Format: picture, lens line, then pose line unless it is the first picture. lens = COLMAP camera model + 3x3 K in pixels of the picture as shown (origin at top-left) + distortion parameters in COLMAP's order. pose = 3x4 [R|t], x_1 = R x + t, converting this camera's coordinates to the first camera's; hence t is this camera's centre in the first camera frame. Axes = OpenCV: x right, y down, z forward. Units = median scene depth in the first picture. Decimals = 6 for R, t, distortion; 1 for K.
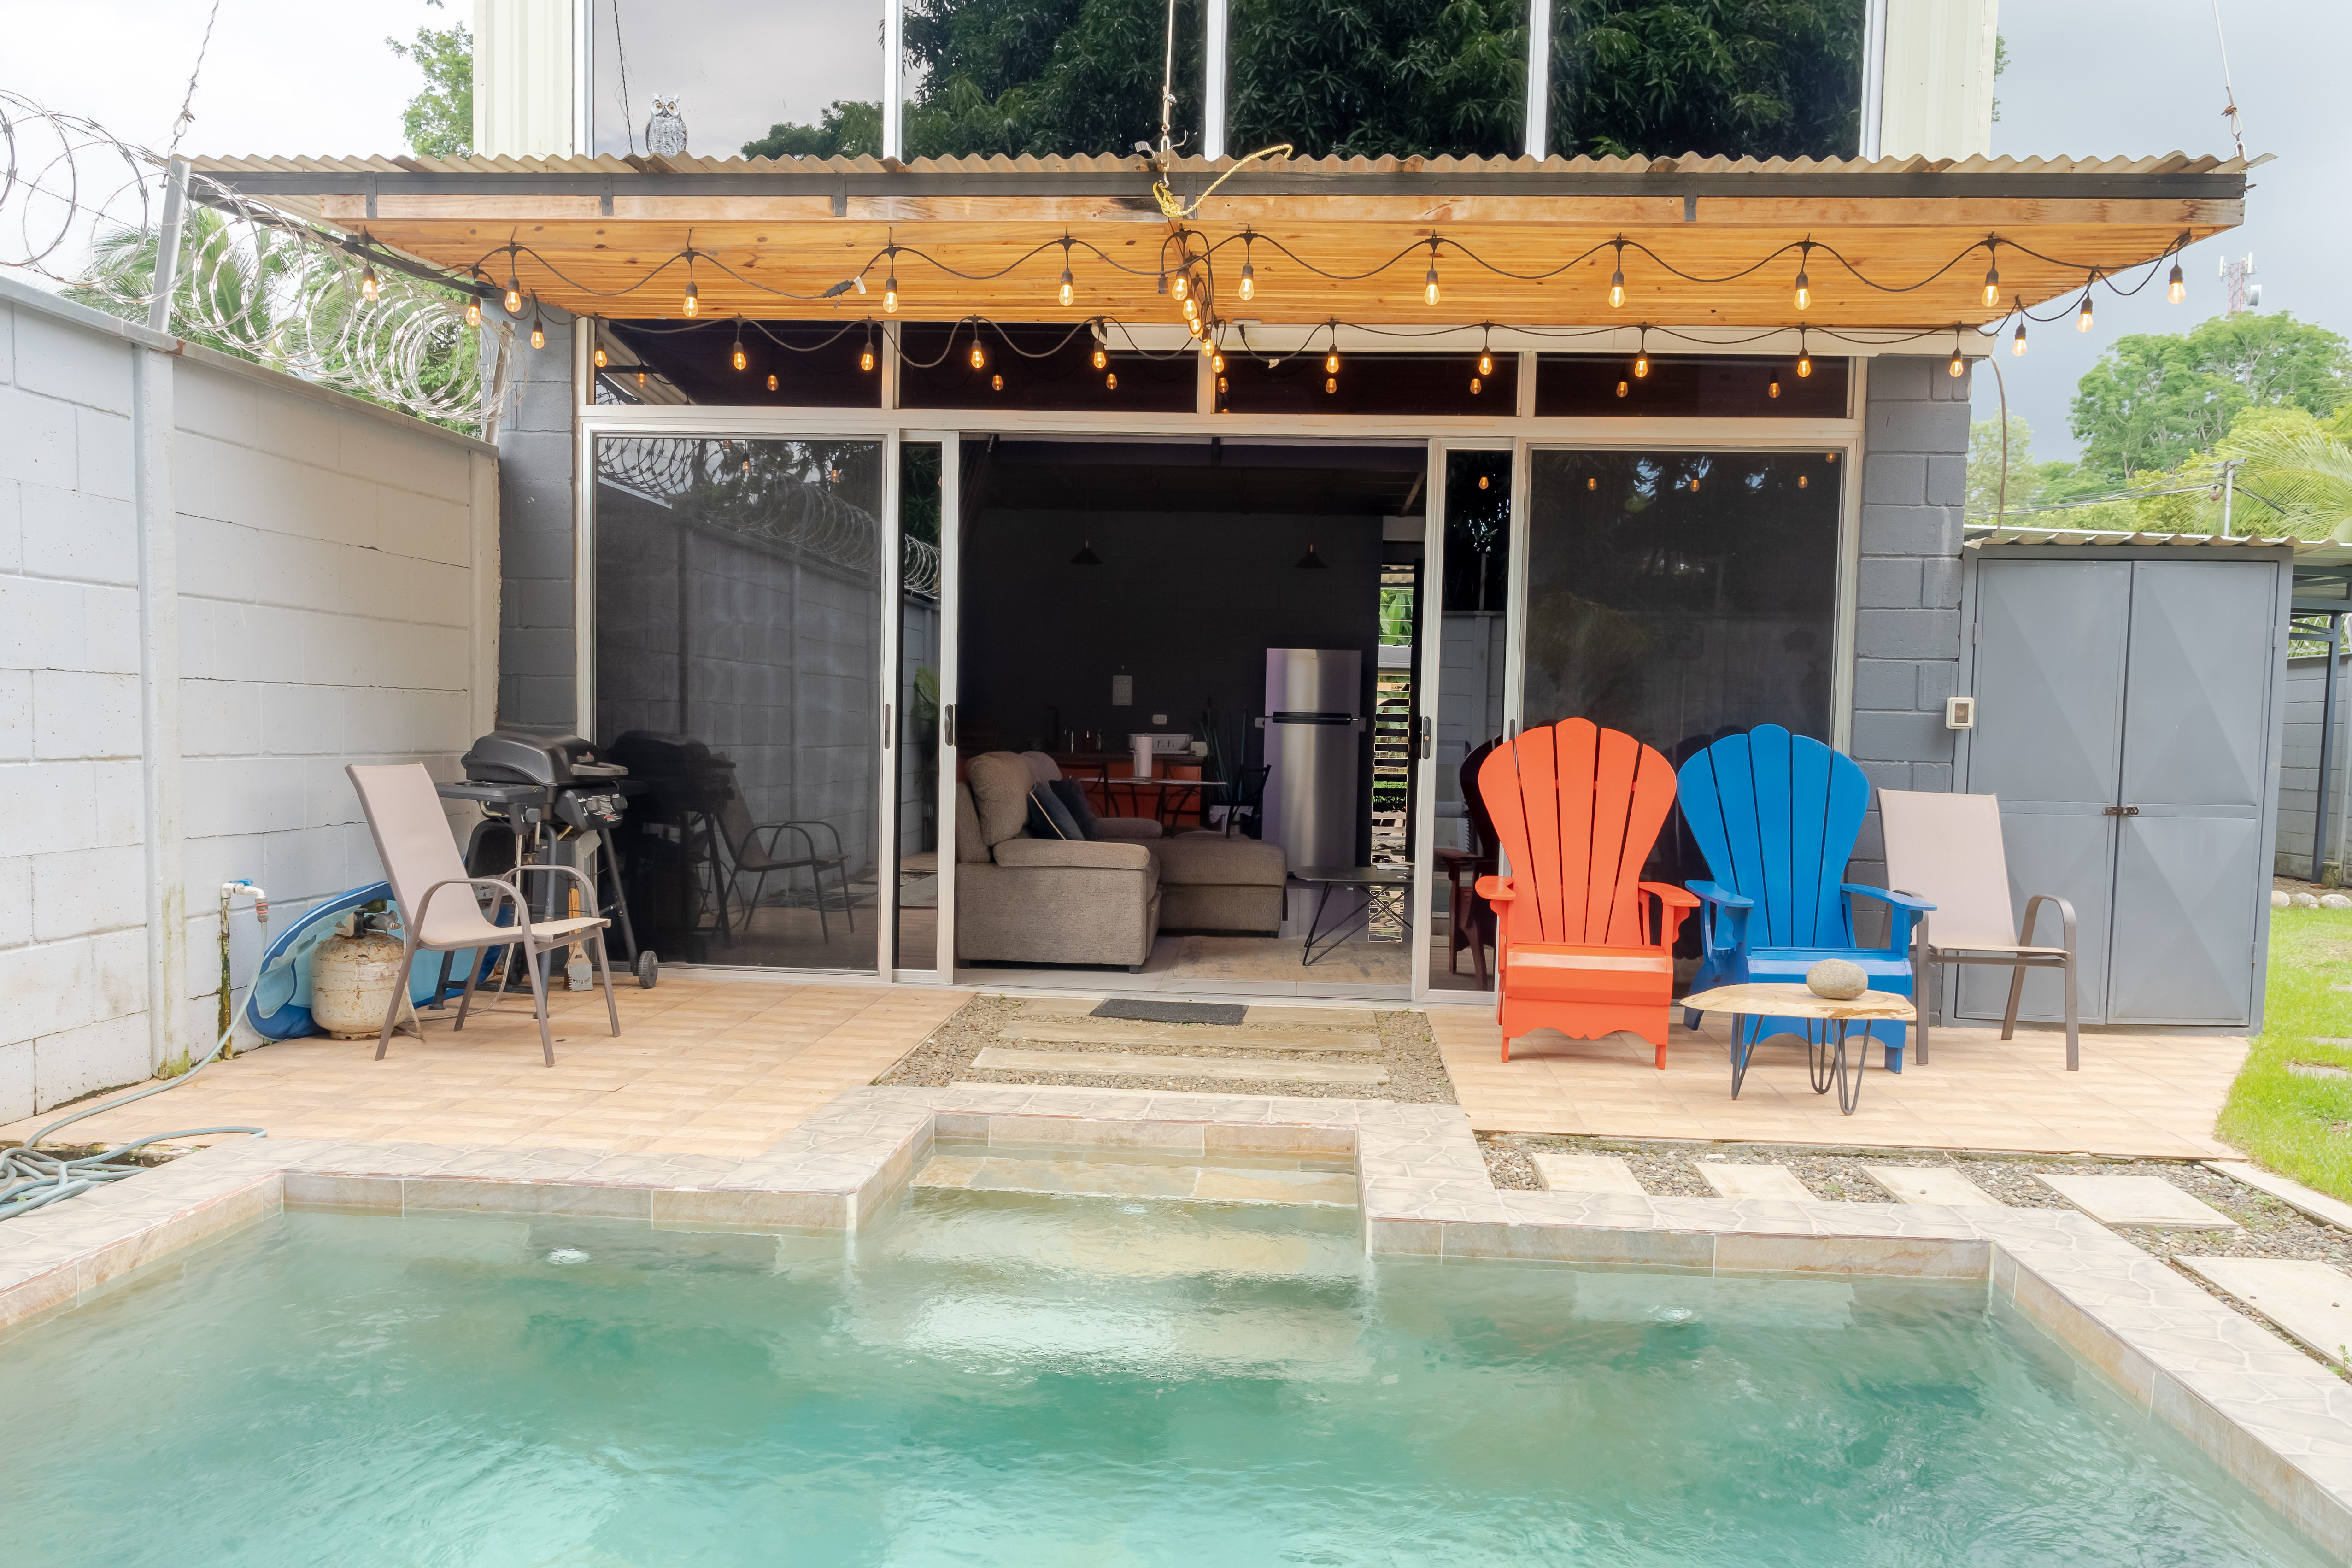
lens RADIAL K [[1714.5, 0, 1175.2], [0, 1714.5, 813.5], [0, 0, 1]] dist [-0.005209, -0.007667]
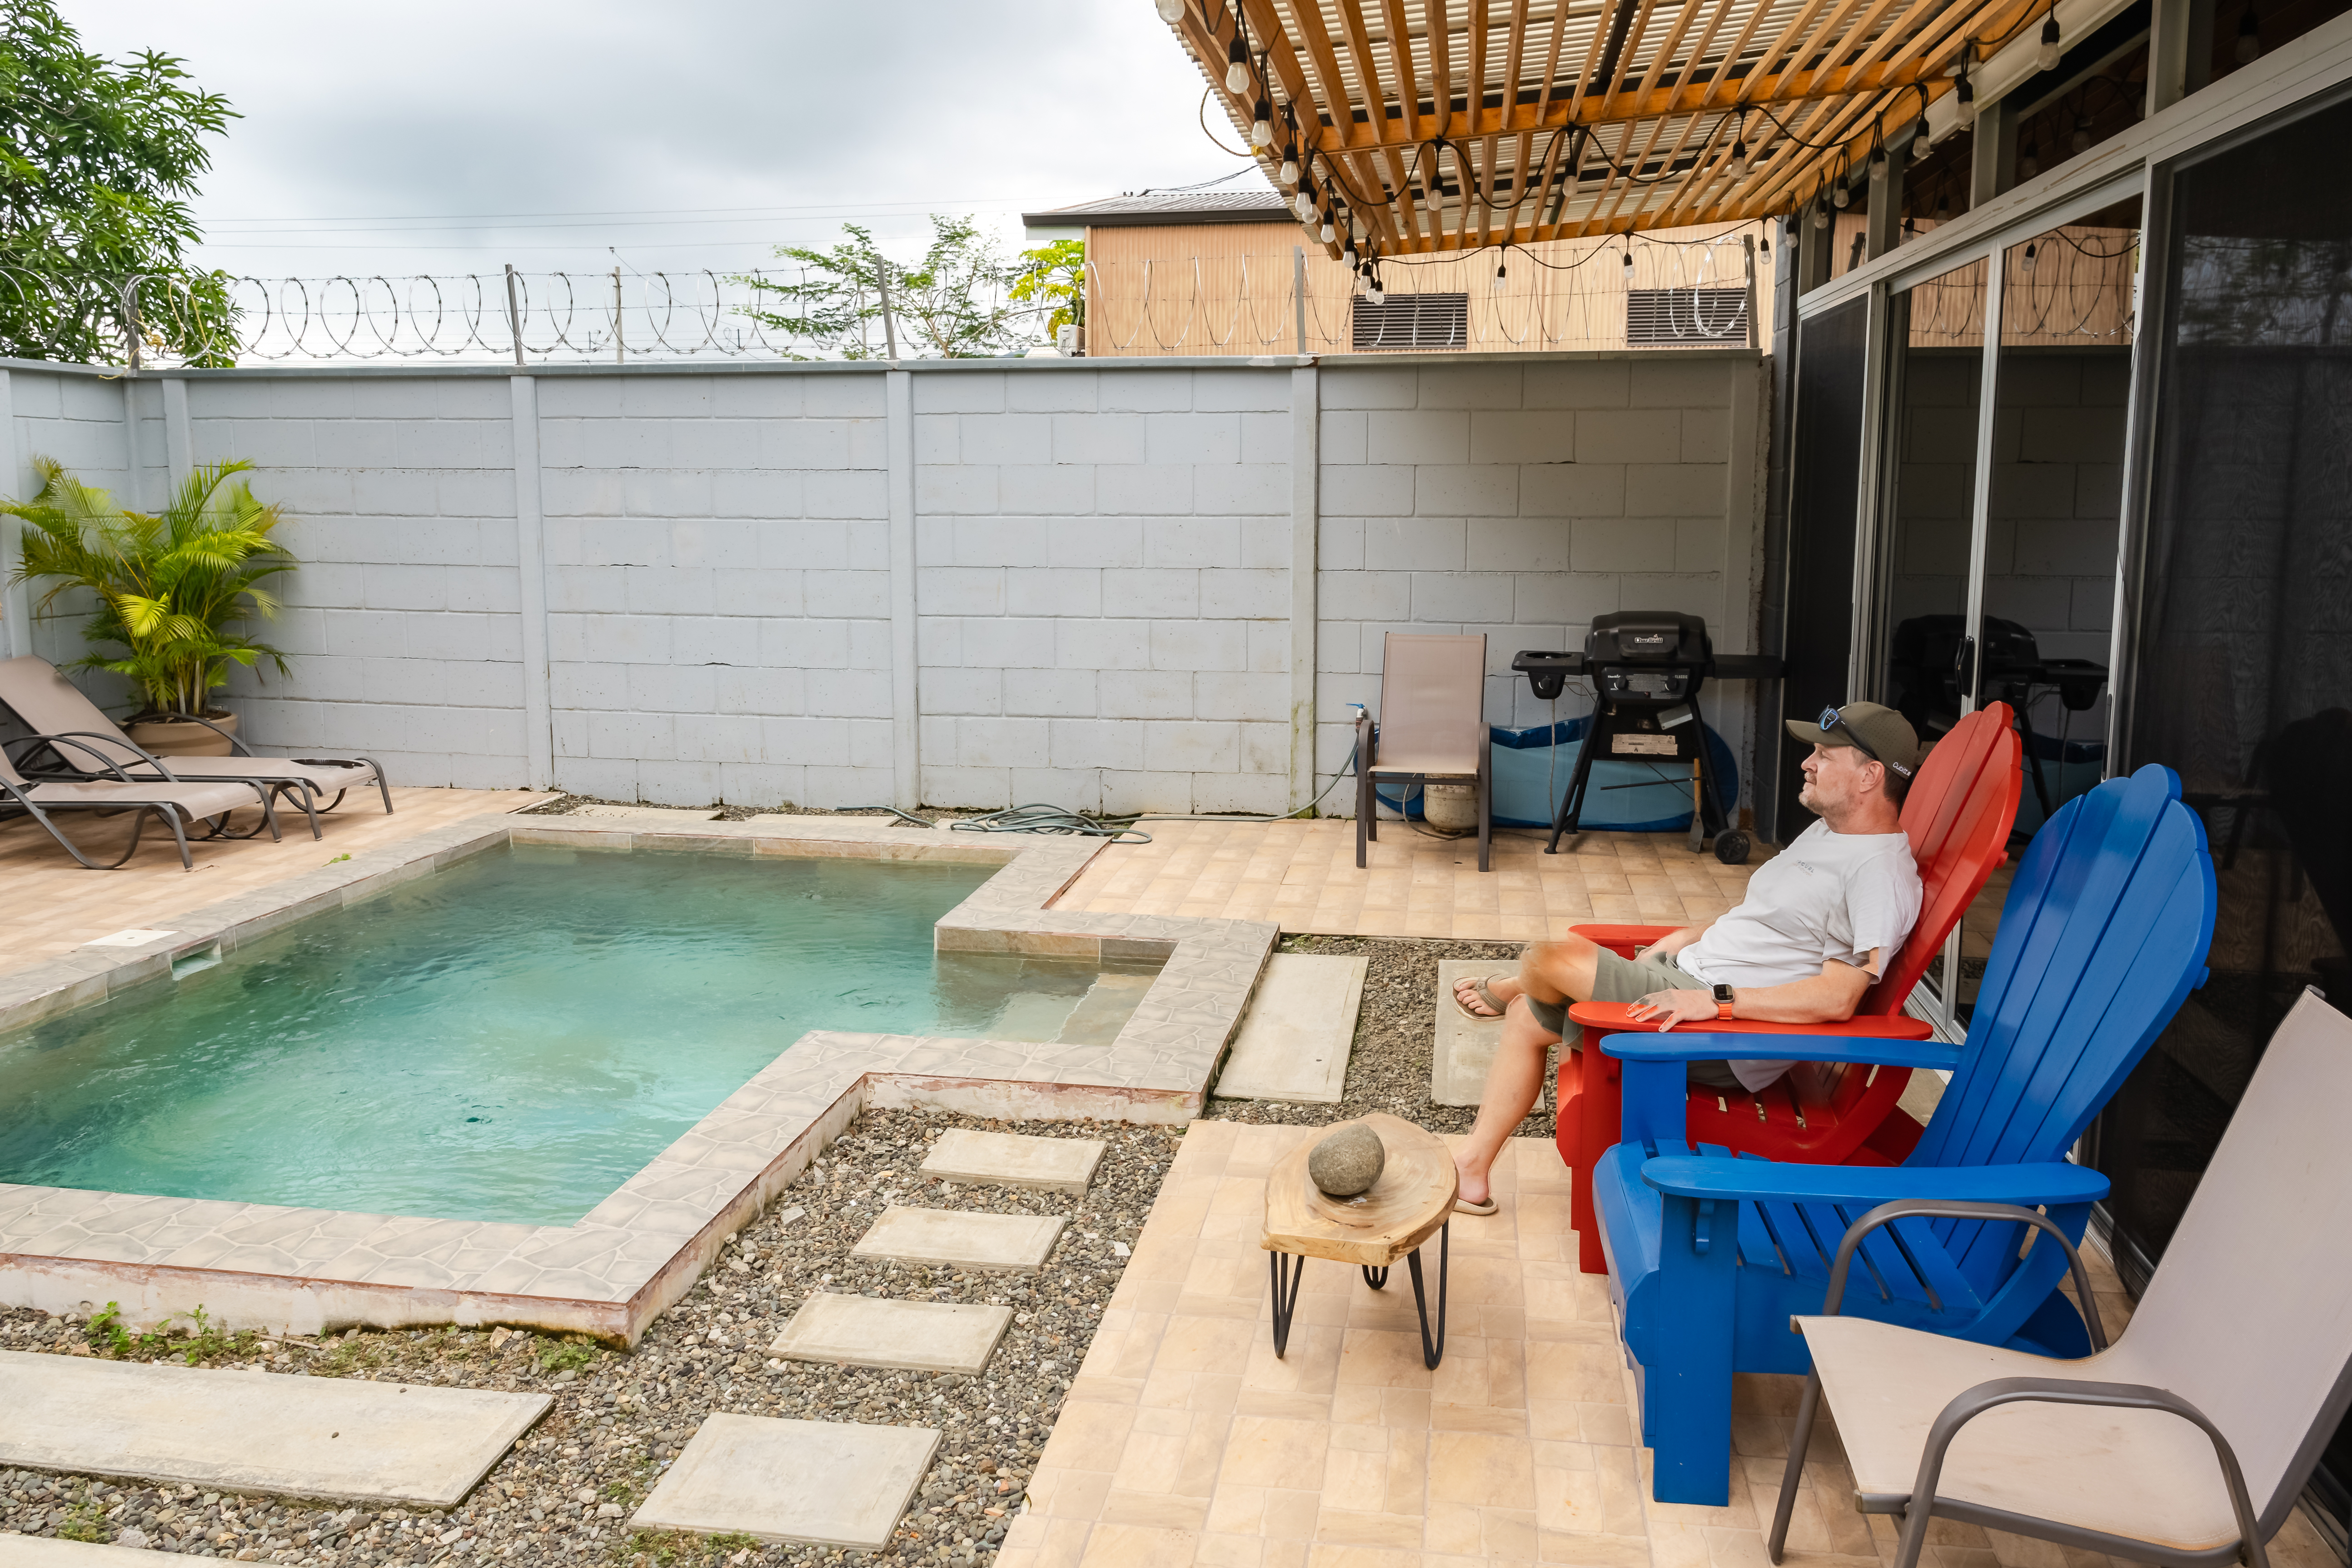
lens RADIAL K [[1714.3, 0, 1175.2], [0, 1714.3, 813.5], [0, 0, 1]] dist [-0.005209, -0.007667]
pose [[-0.095549, 0.168716, -0.981023, 1.105805], [-0.056362, 0.983034, 0.174551, -0.138607], [0.993828, 0.071970, -0.084419, 1.143841]]
